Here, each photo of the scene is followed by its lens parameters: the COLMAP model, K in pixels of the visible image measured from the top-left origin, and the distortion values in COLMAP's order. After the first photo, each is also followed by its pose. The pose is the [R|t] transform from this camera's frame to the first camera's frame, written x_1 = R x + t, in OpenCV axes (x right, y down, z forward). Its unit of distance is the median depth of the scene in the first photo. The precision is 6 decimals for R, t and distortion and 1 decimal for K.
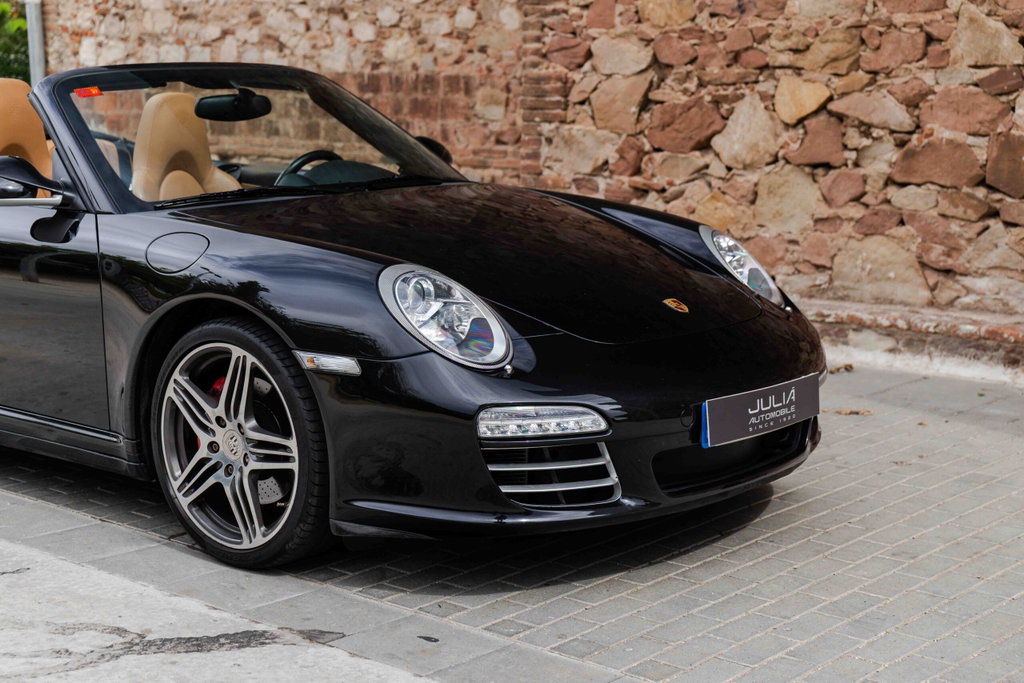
lens RADIAL K [[1691.4, 0, 512.0], [0, 1691.4, 341.5], [0, 0, 1]] dist [-0.273243, 2.776825]
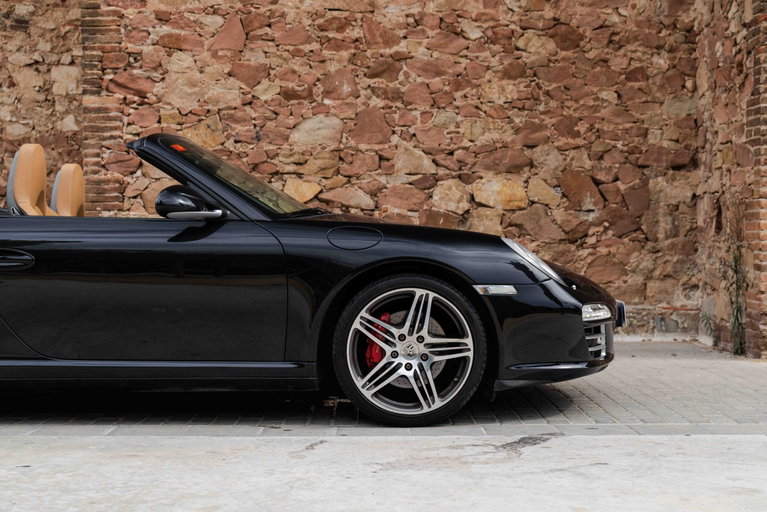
lens RADIAL K [[1162.4, 0, 407.7], [0, 1162.4, 270.8], [0, 0, 1]] dist [-0.069399, 0.468284]
pose [[0.741489, -0.022645, 0.670582, -0.512677], [0.110267, 0.989954, -0.088496, 0.046550], [-0.661842, 0.139561, 0.736538, 0.082756]]
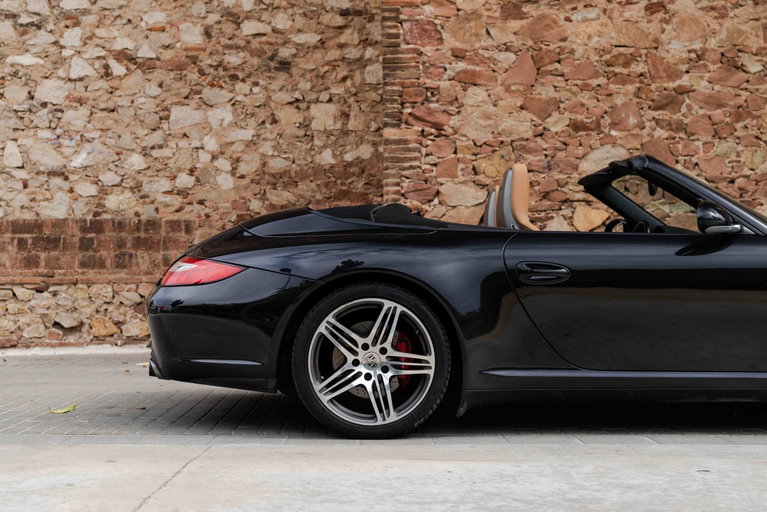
lens RADIAL K [[1099.4, 0, 383.5], [0, 1099.4, 256.0], [0, 0, 1]] dist [-0.092612, 0.586797]
pose [[0.761068, 0.005676, 0.648648, -0.715736], [0.109596, 0.984461, -0.137206, 0.027373], [-0.639347, 0.175512, 0.748619, 0.275162]]
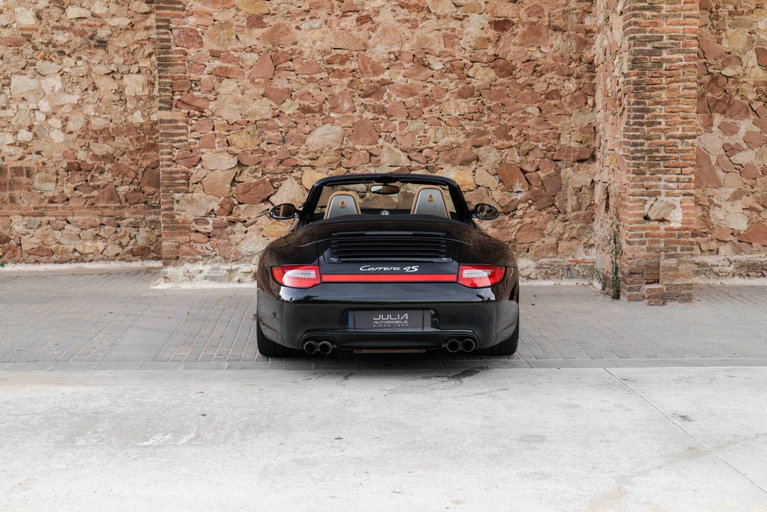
lens RADIAL K [[1089.3, 0, 383.8], [0, 1089.3, 250.1], [0, 0, 1]] dist [-0.077388, 0.513377]
pose [[0.735431, -0.077750, 0.673124, -0.772597], [0.111017, 0.993797, -0.006503, -0.023206], [-0.668443, 0.079510, 0.739501, -0.186990]]
